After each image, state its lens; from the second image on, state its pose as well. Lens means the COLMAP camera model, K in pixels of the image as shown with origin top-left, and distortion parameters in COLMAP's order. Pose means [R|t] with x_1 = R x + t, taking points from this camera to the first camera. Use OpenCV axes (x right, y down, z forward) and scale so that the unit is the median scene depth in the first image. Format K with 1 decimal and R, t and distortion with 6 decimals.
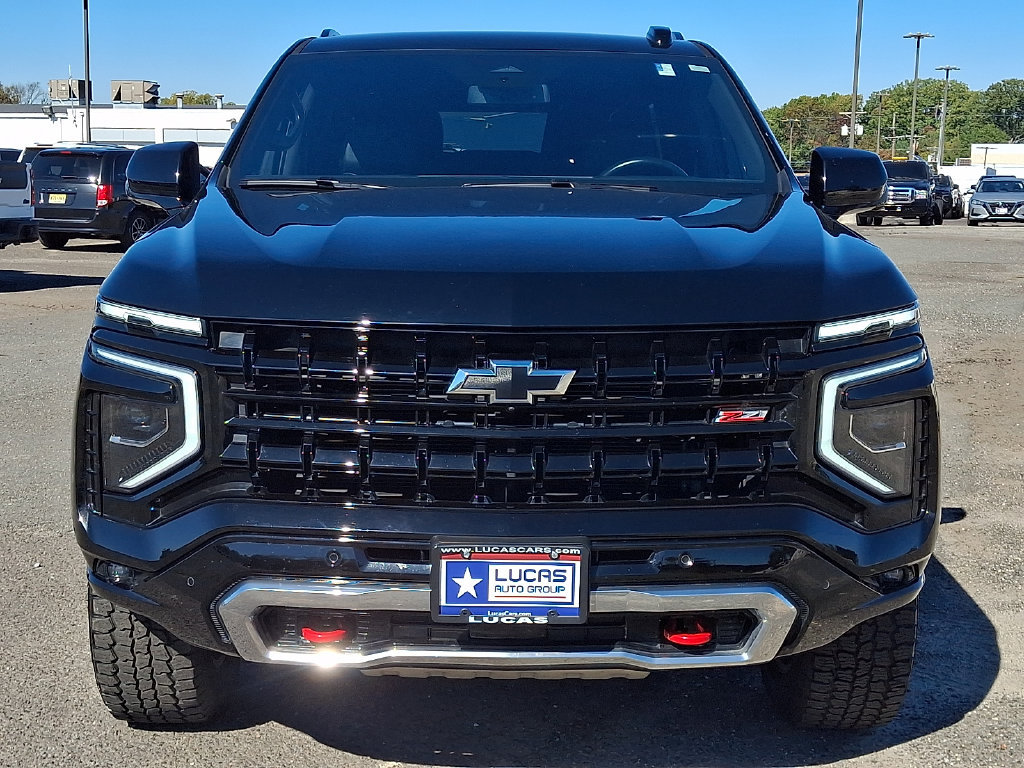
lens RADIAL K [[1887.7, 0, 512.0], [0, 1887.7, 384.0], [0, 0, 1]] dist [0.076124, 0.045954]
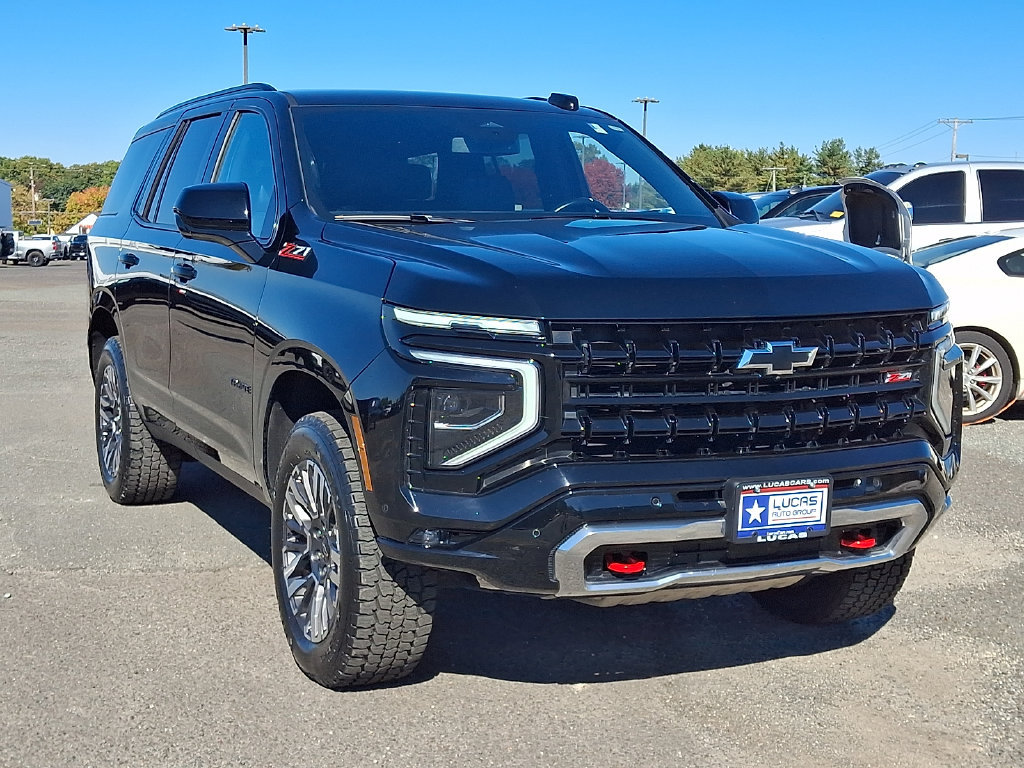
lens RADIAL K [[1887.7, 0, 512.0], [0, 1887.7, 384.0], [0, 0, 1]] dist [0.076124, 0.045954]
pose [[0.894677, -0.049904, 0.443918, -0.756863], [0.062514, 0.997949, -0.013805, 0.023839], [-0.442319, 0.040102, 0.895961, -0.112048]]
